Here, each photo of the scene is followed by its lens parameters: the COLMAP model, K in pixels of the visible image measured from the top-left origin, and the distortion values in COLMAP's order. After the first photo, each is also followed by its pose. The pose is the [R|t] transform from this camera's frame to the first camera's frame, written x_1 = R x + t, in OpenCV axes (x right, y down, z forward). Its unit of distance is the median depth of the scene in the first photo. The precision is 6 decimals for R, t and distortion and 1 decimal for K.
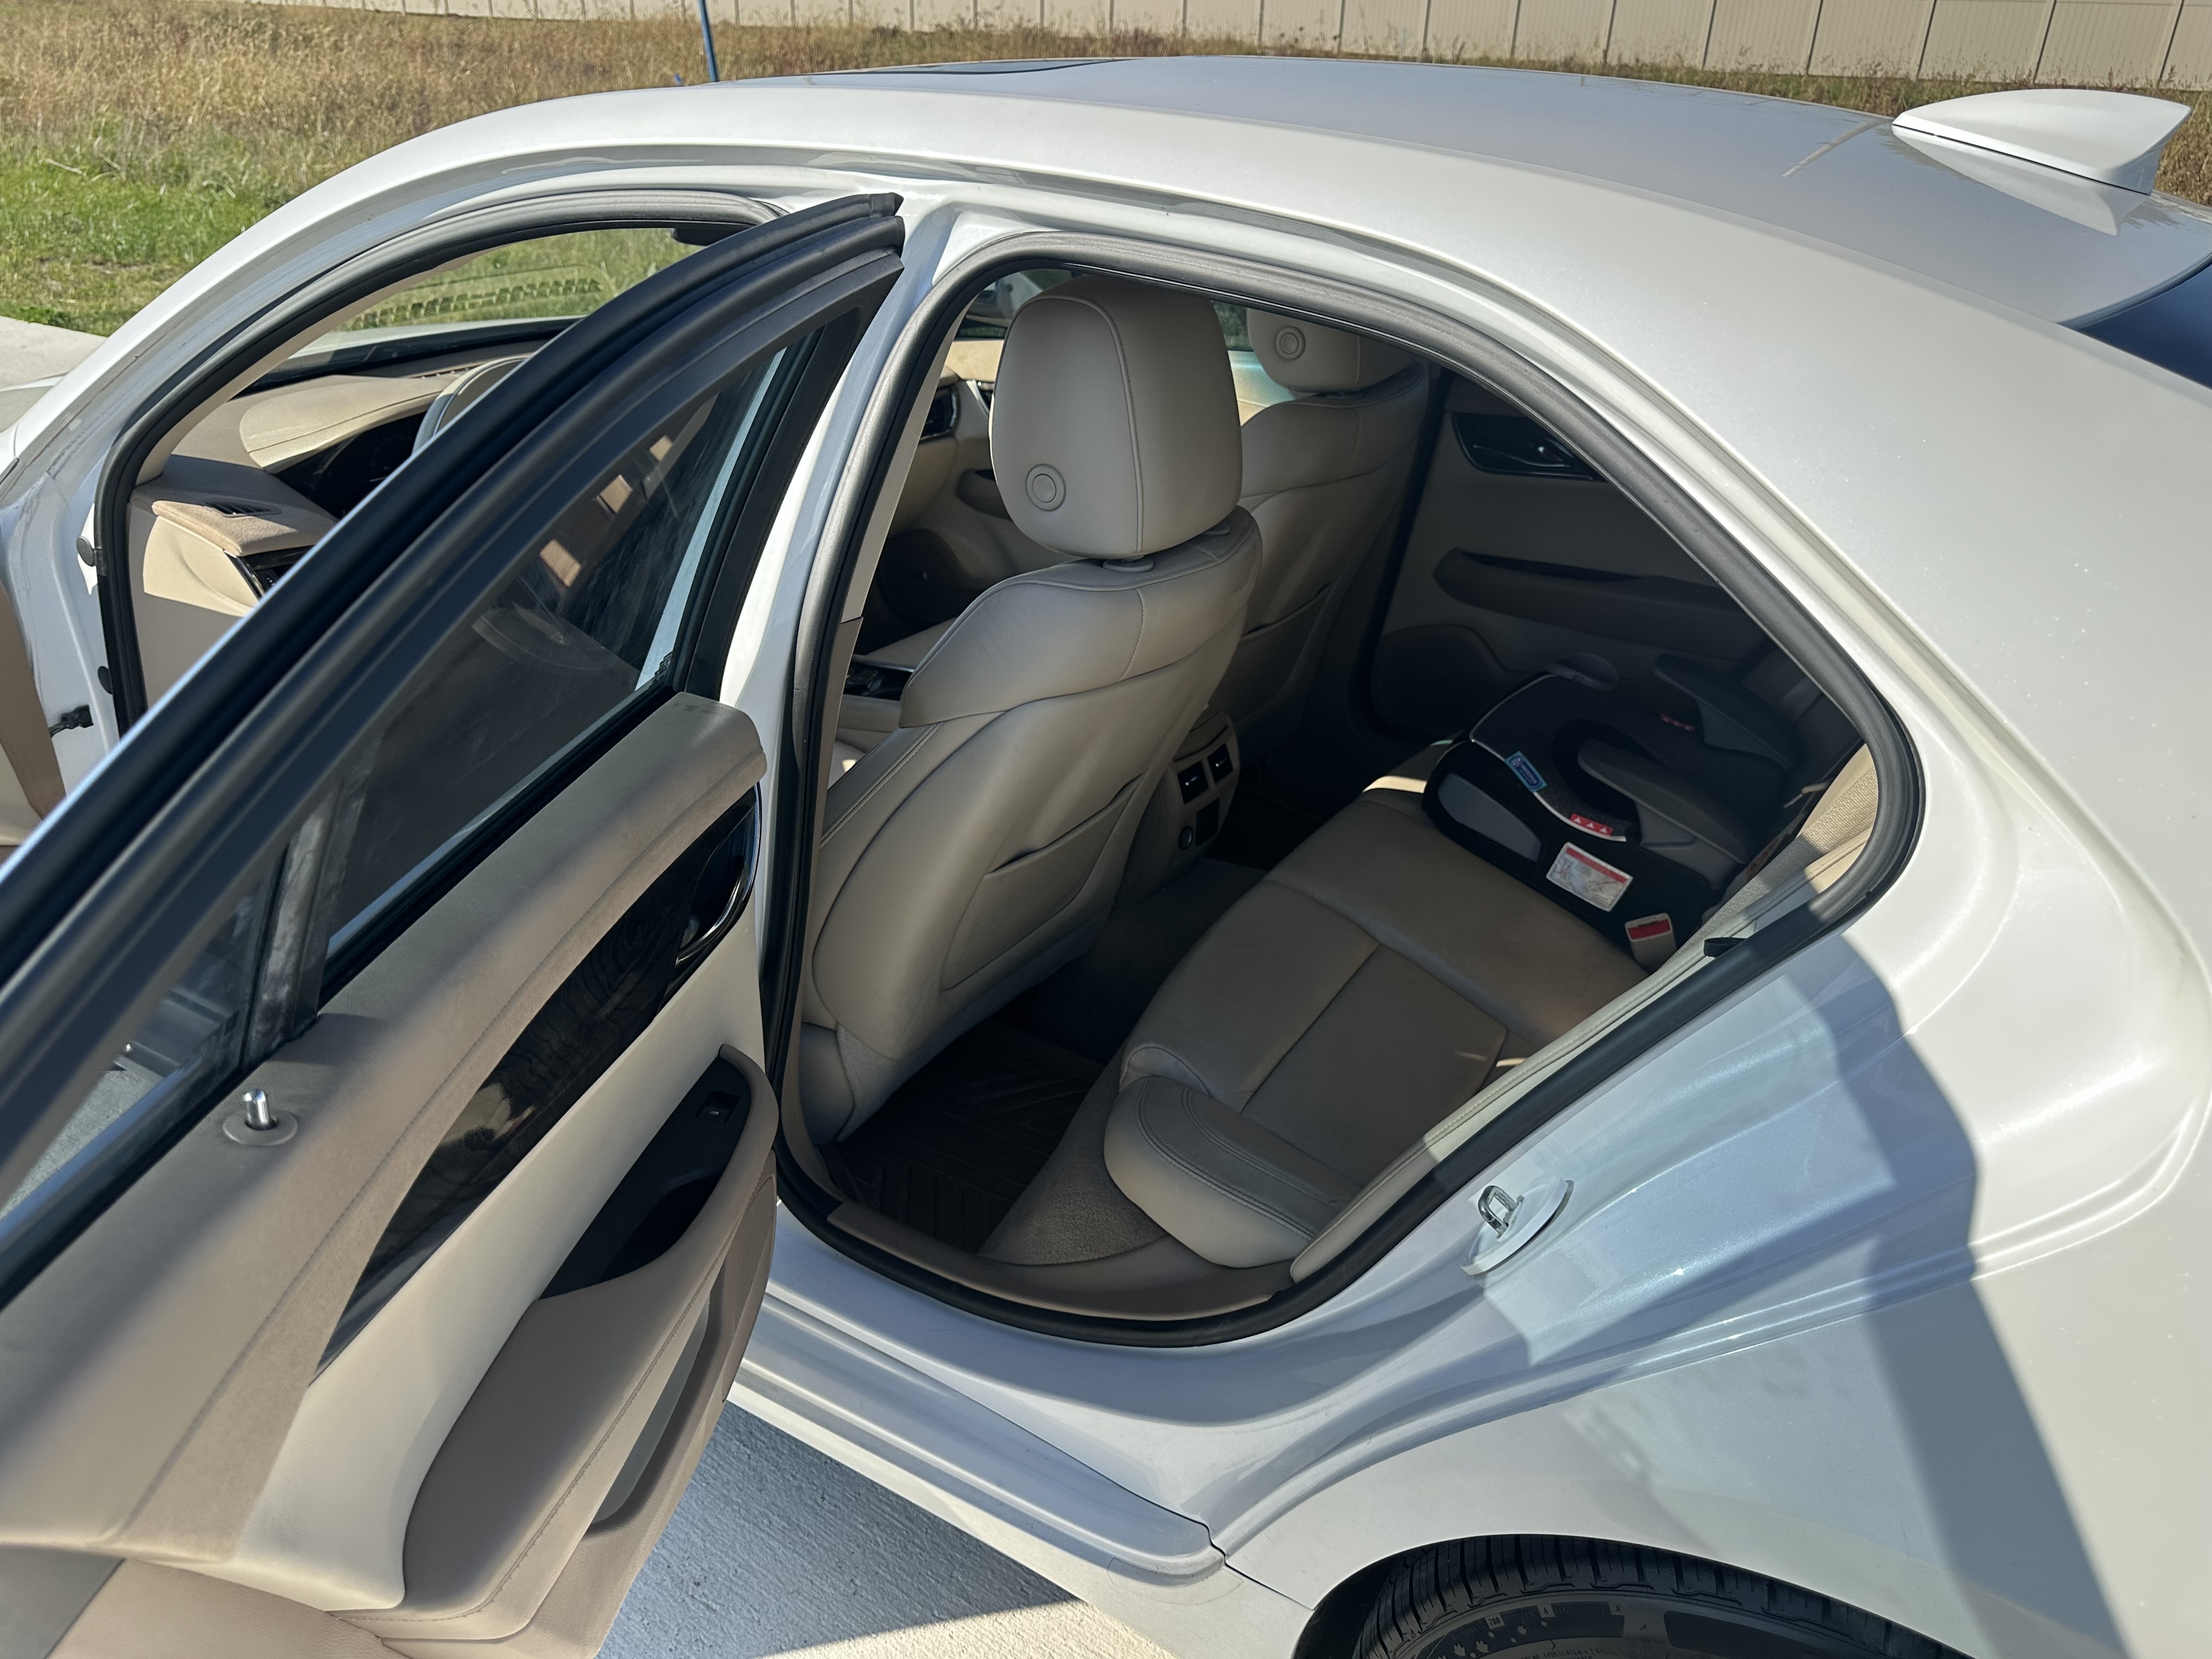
lens RADIAL K [[1577.3, 0, 1107.4], [0, 1577.3, 836.9], [0, 0, 1]] dist [0.045520, -0.052509]
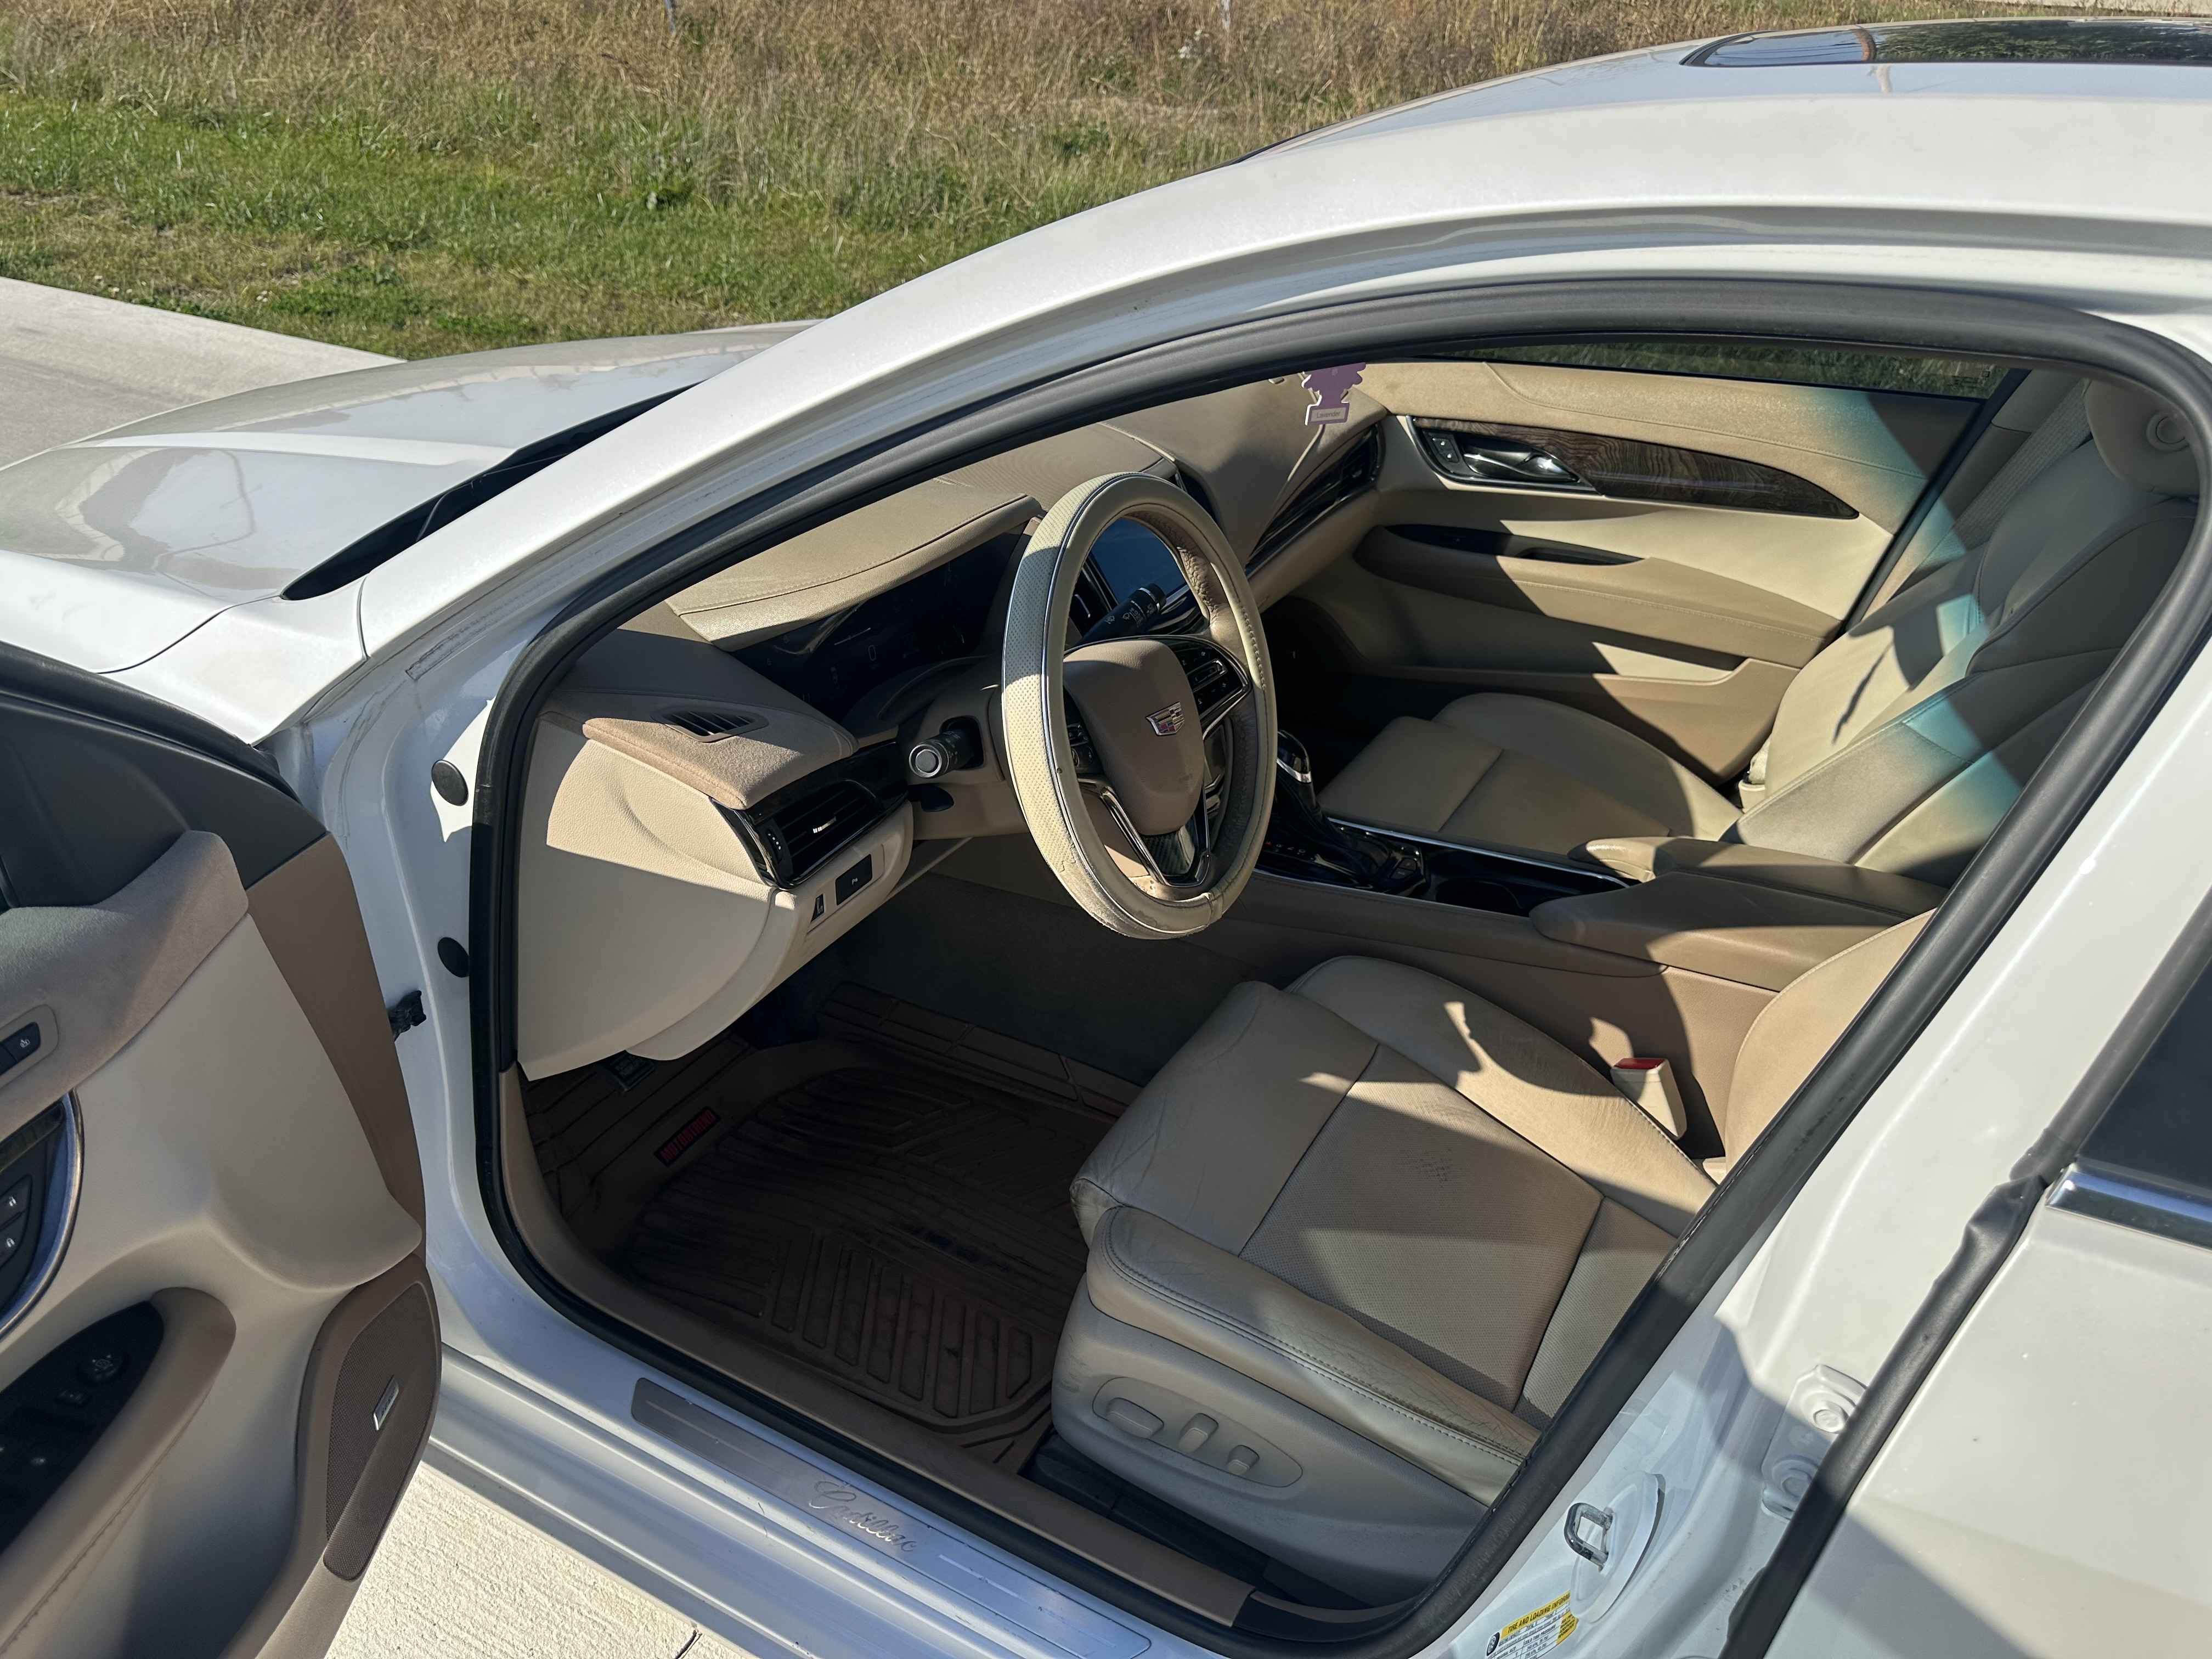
lens RADIAL K [[1577.3, 0, 1107.4], [0, 1577.3, 836.9], [0, 0, 1]] dist [0.045520, -0.052509]
pose [[0.998304, -0.016019, 0.055962, -0.411655], [0.013385, 0.998799, 0.047140, -0.182677], [-0.056650, -0.046311, 0.997319, 0.347933]]
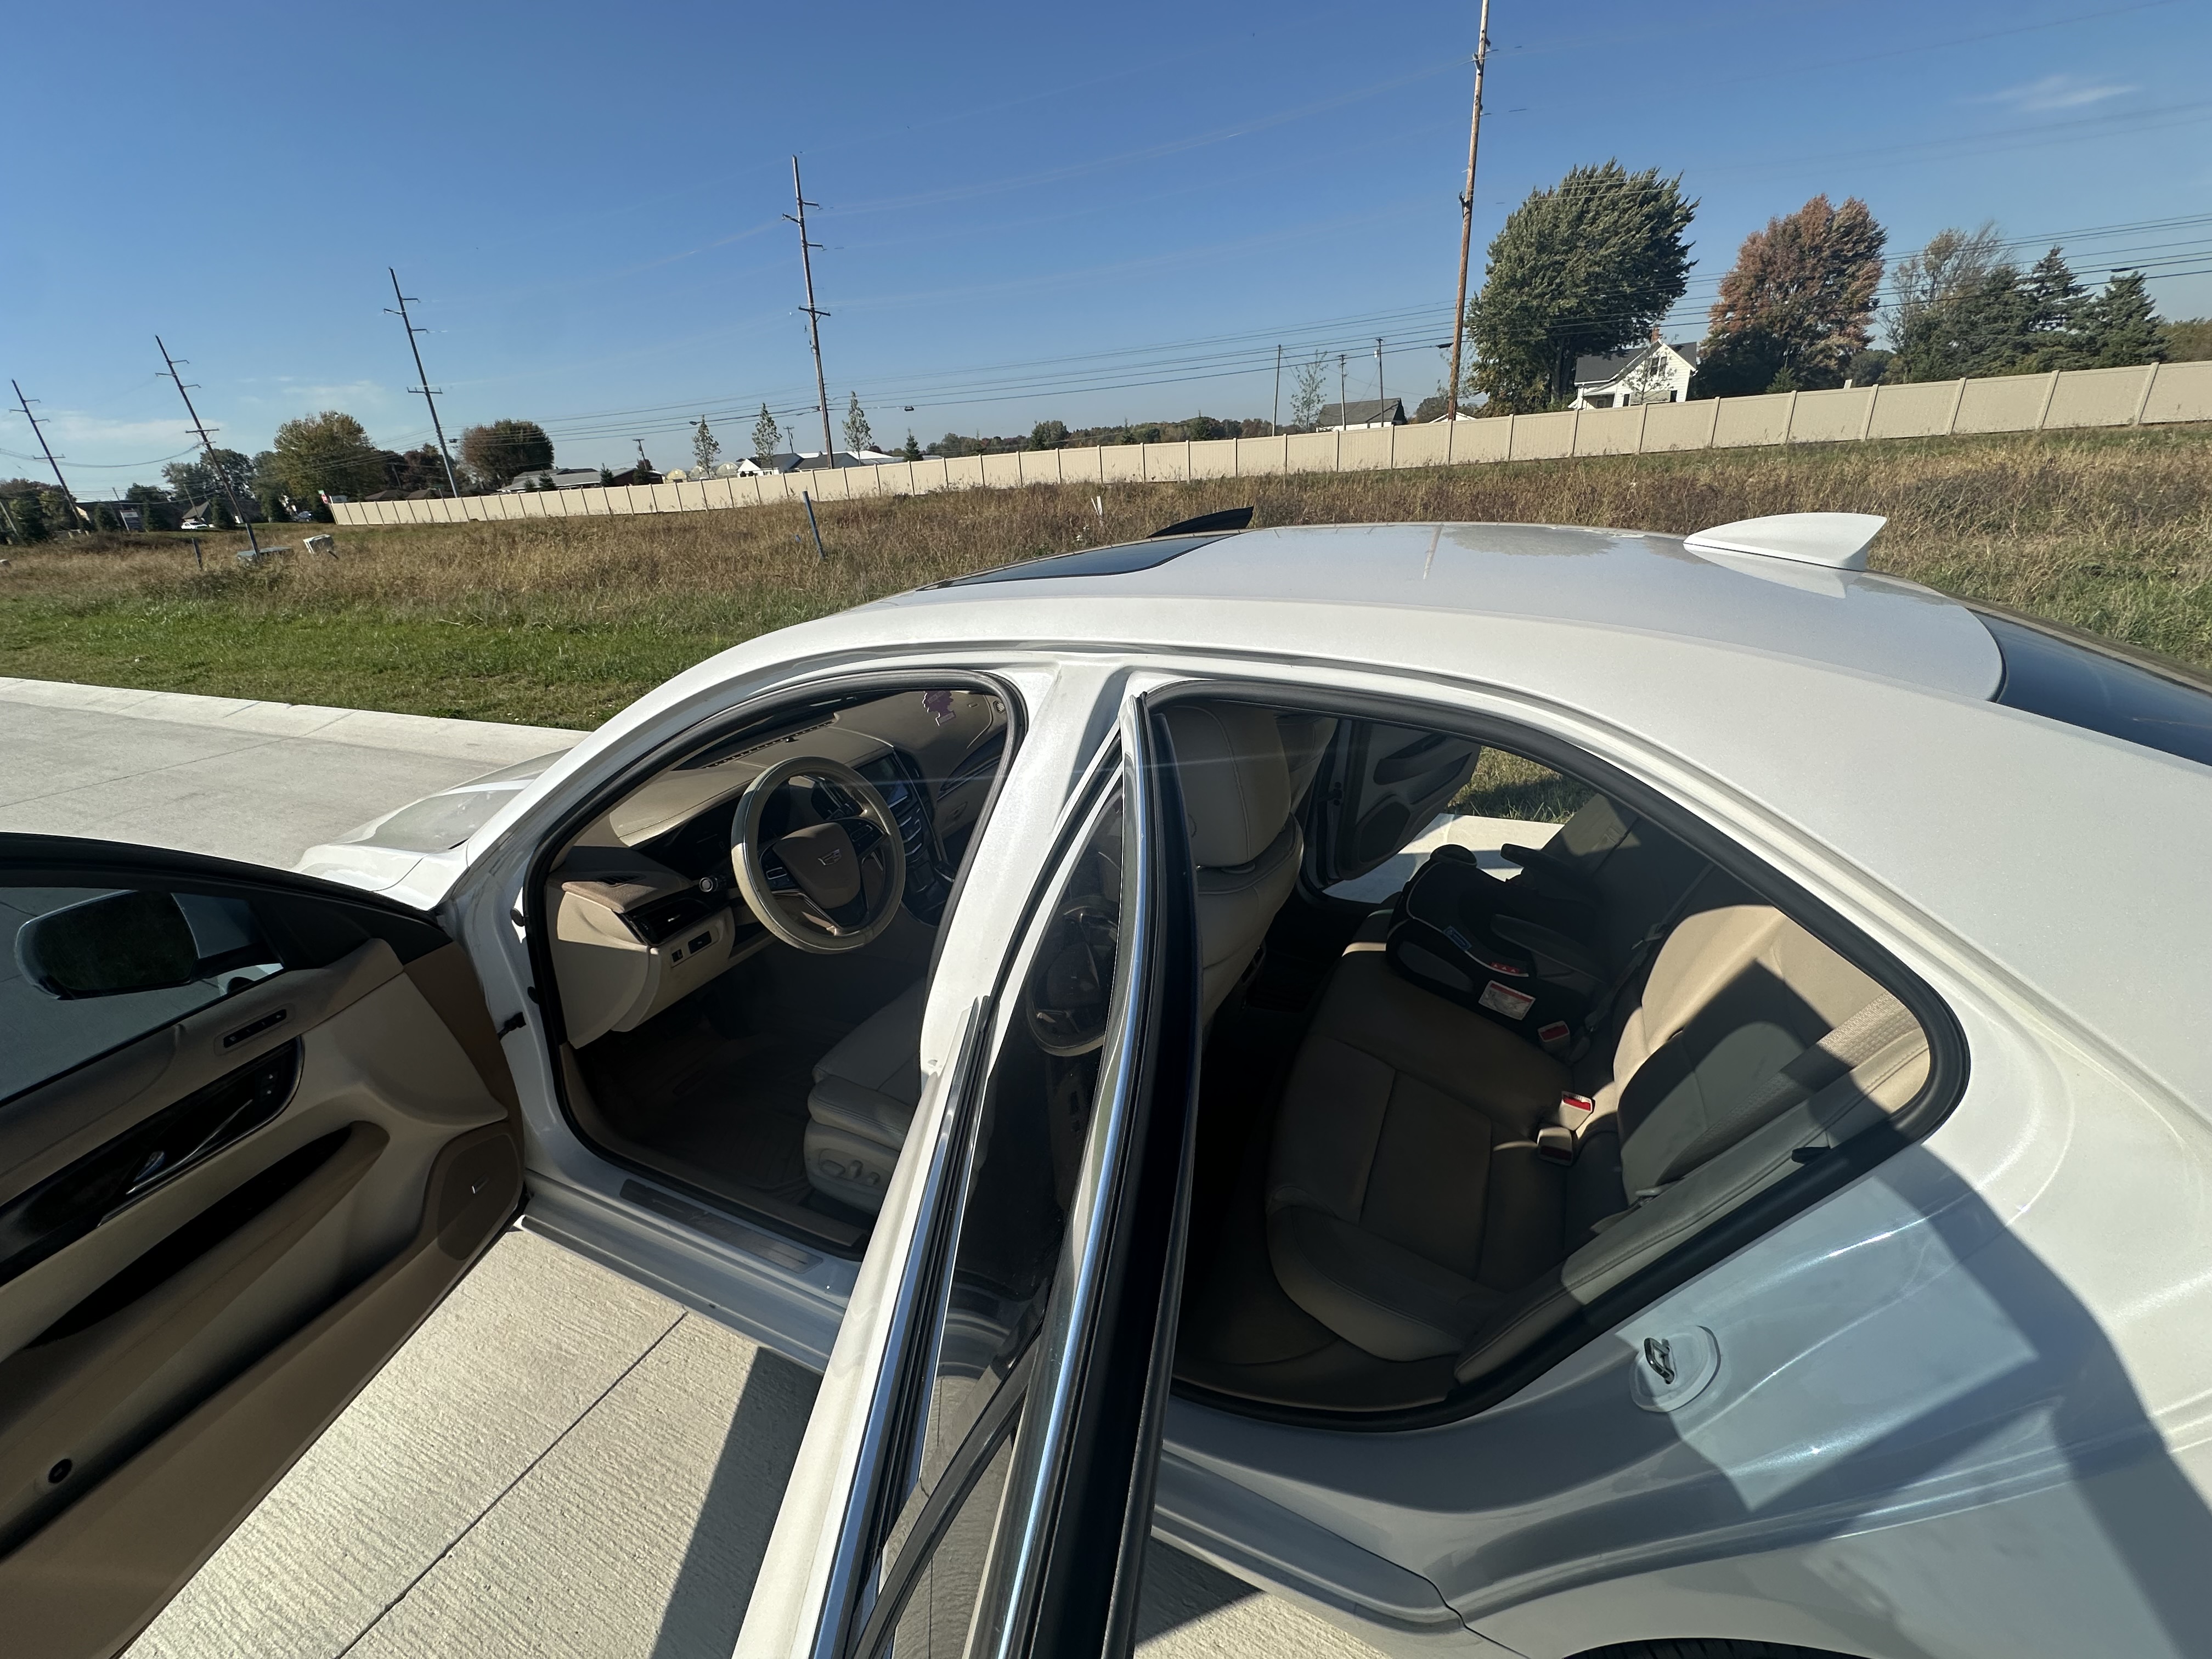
lens RADIAL K [[886.0, 0, 1106.9], [0, 886.0, 825.4], [0, 0, 1]] dist [-0.003085, -0.000080]
pose [[0.991264, -0.119246, 0.056351, -0.121991], [0.124151, 0.987845, -0.093533, -0.116485], [-0.044513, 0.099712, 0.994020, 0.129411]]
